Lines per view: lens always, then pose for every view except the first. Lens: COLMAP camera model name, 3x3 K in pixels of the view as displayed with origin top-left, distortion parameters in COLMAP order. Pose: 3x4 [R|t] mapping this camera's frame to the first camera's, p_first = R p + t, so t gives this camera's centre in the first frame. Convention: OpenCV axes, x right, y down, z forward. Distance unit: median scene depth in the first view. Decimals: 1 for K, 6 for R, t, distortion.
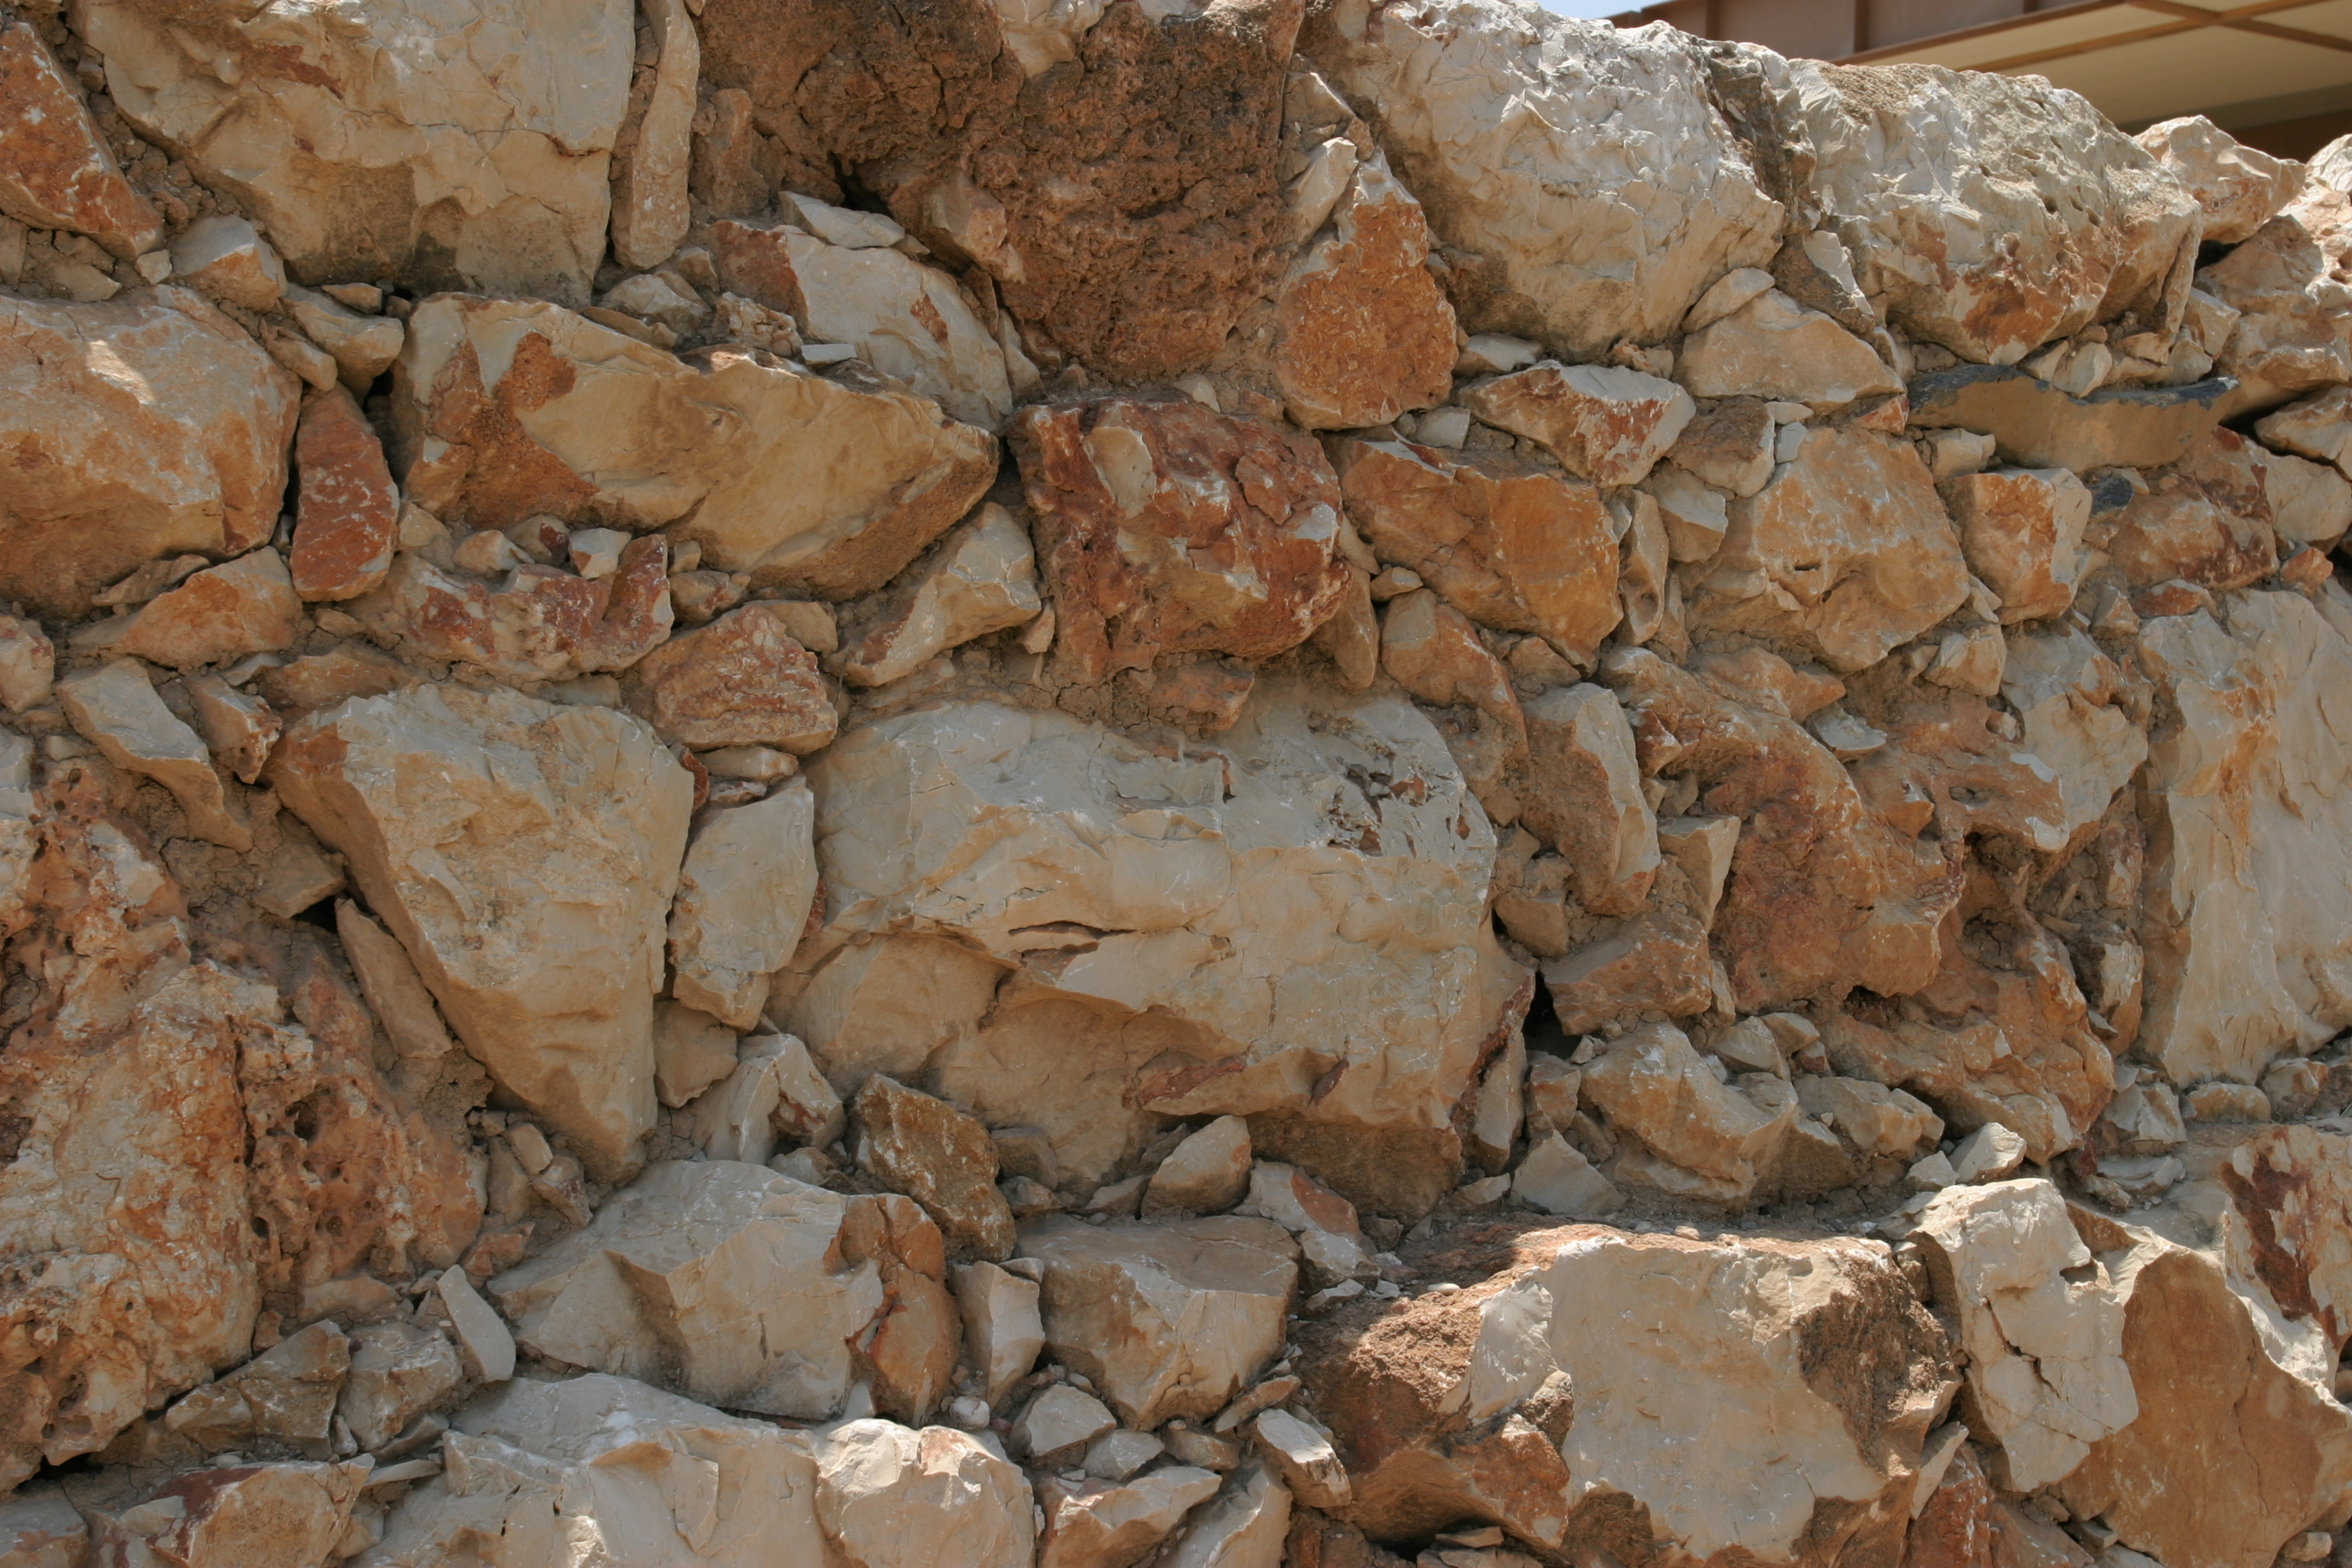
lens RADIAL K [[3258.5, 0, 1176.7], [0, 3258.5, 770.5], [0, 0, 1]] dist [-0.019862, 0.000000]
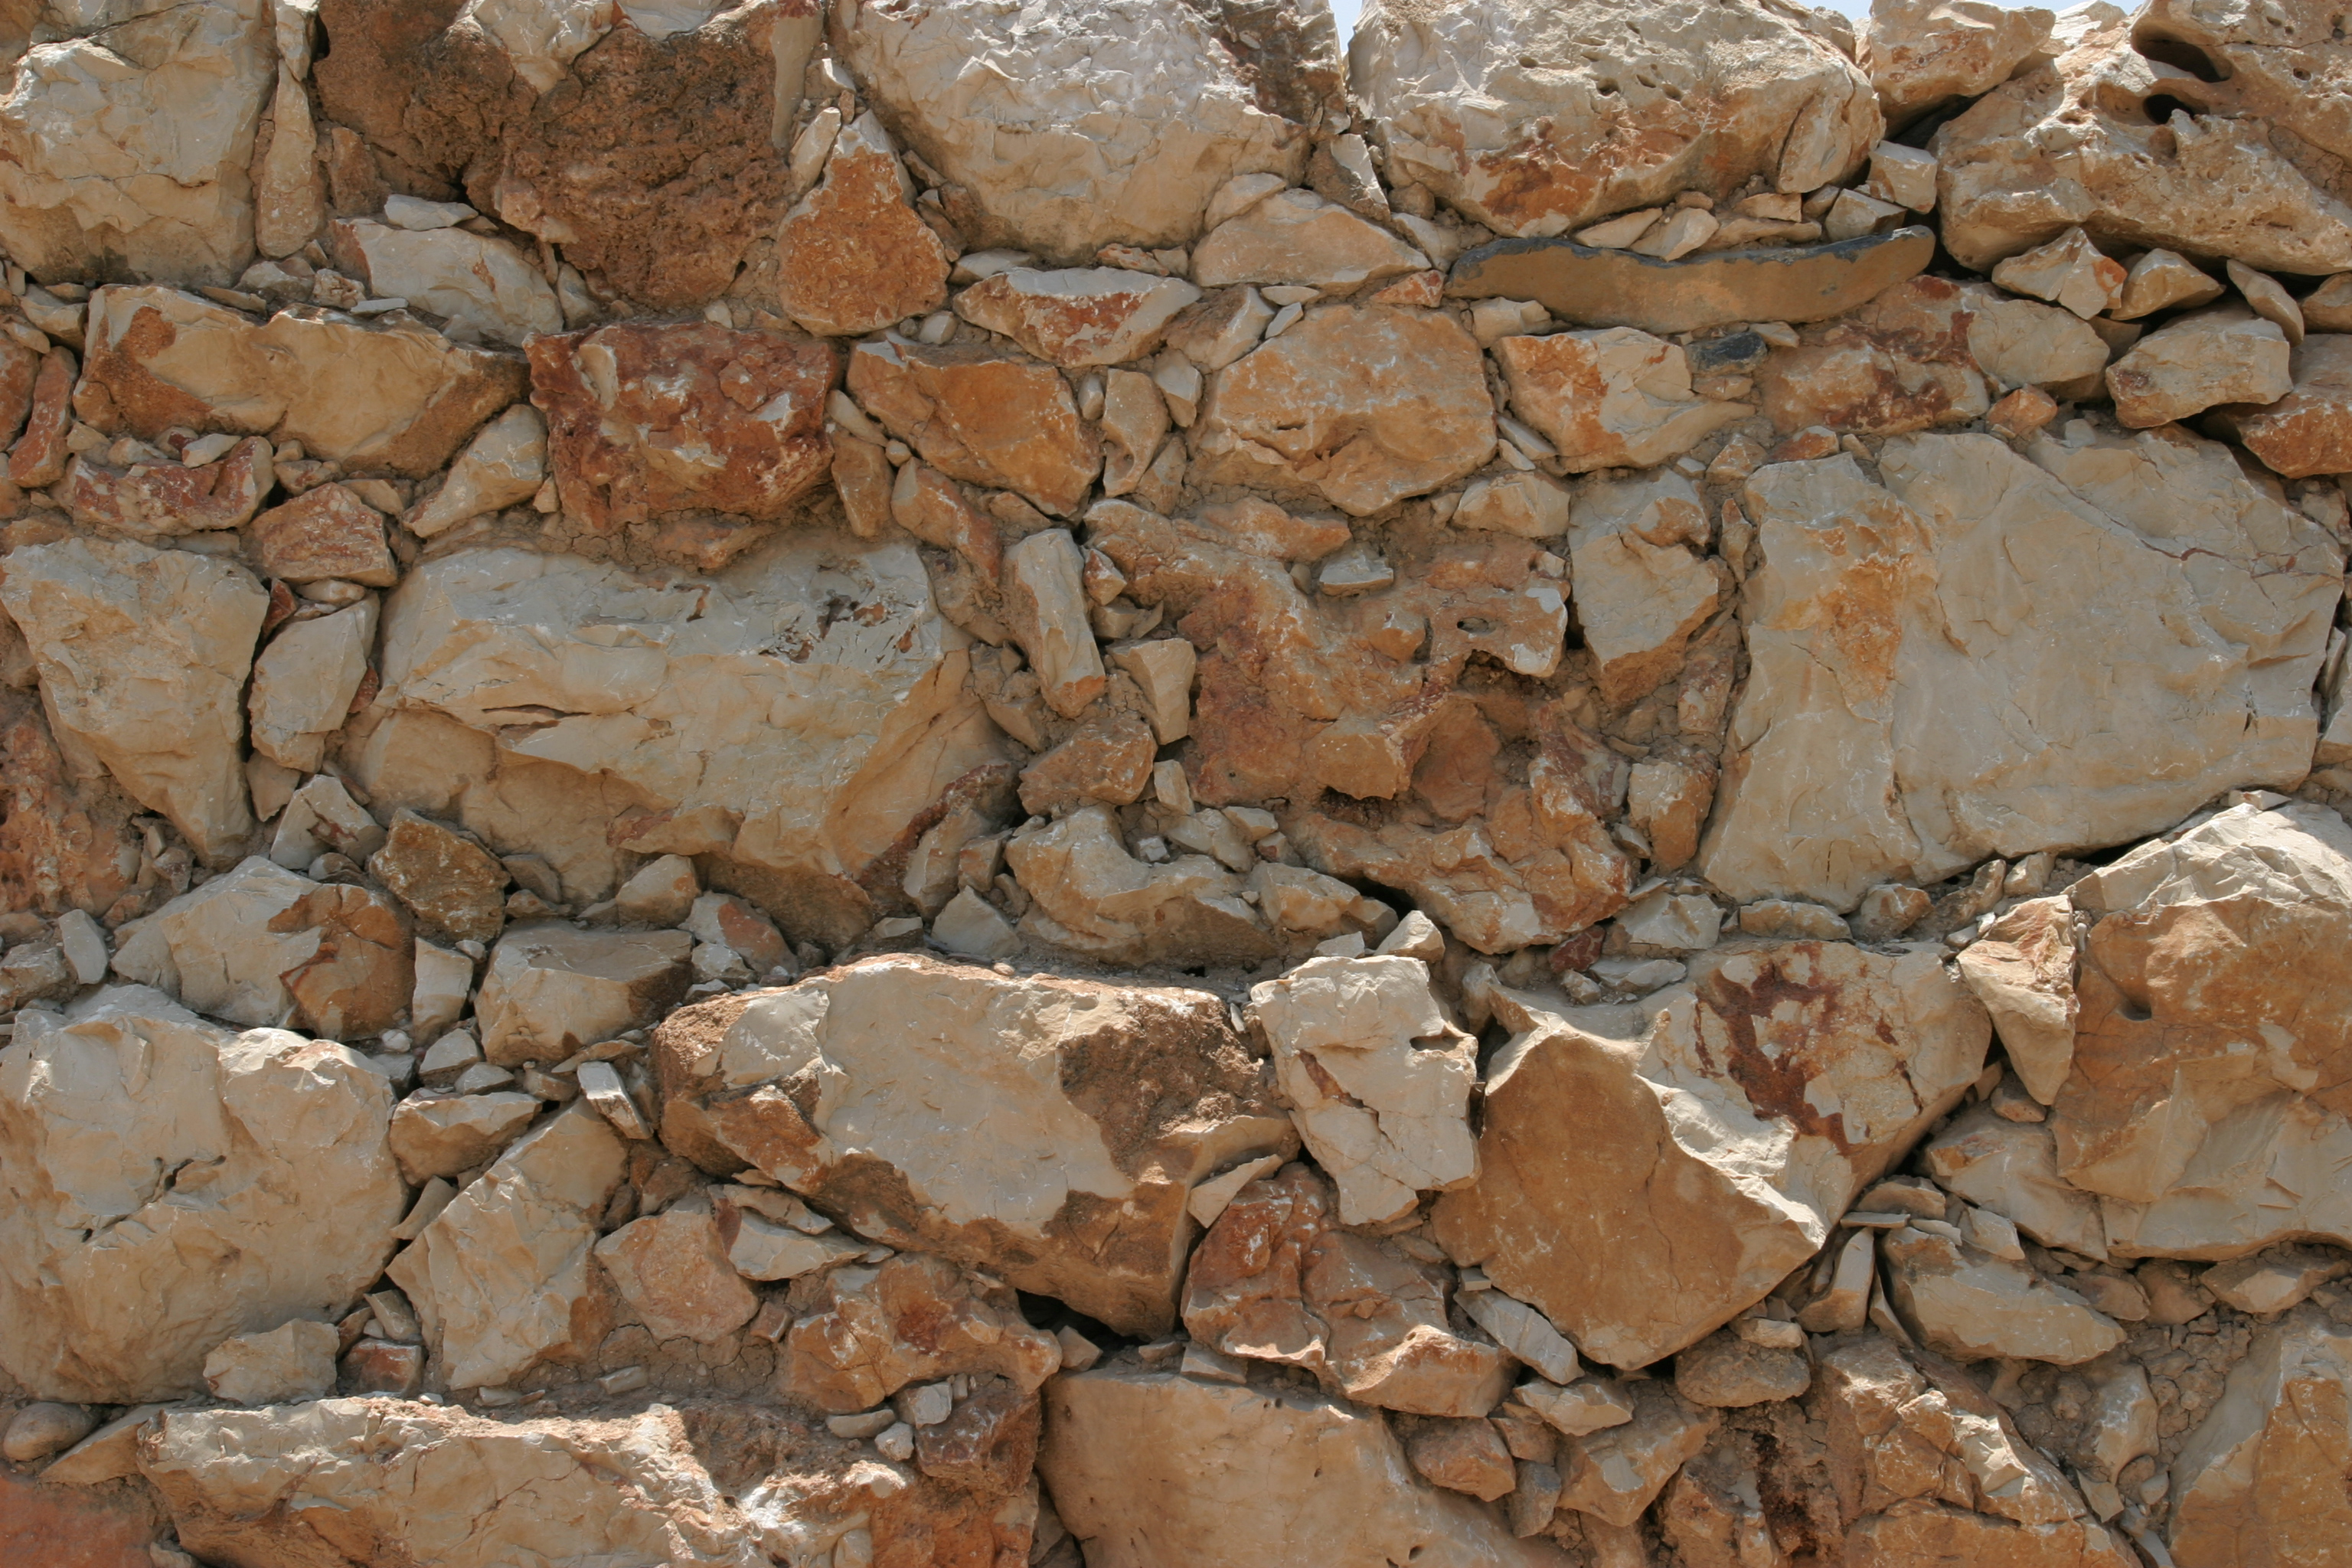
lens RADIAL K [[3077.2, 0, 1175.8], [0, 3077.2, 790.5], [0, 0, 1]] dist [-0.023120, 0.000000]
pose [[0.816856, 0.020568, -0.576475, 0.871325], [-0.009188, 0.999701, 0.022648, 0.046828], [0.576769, -0.013204, 0.816801, 0.083655]]
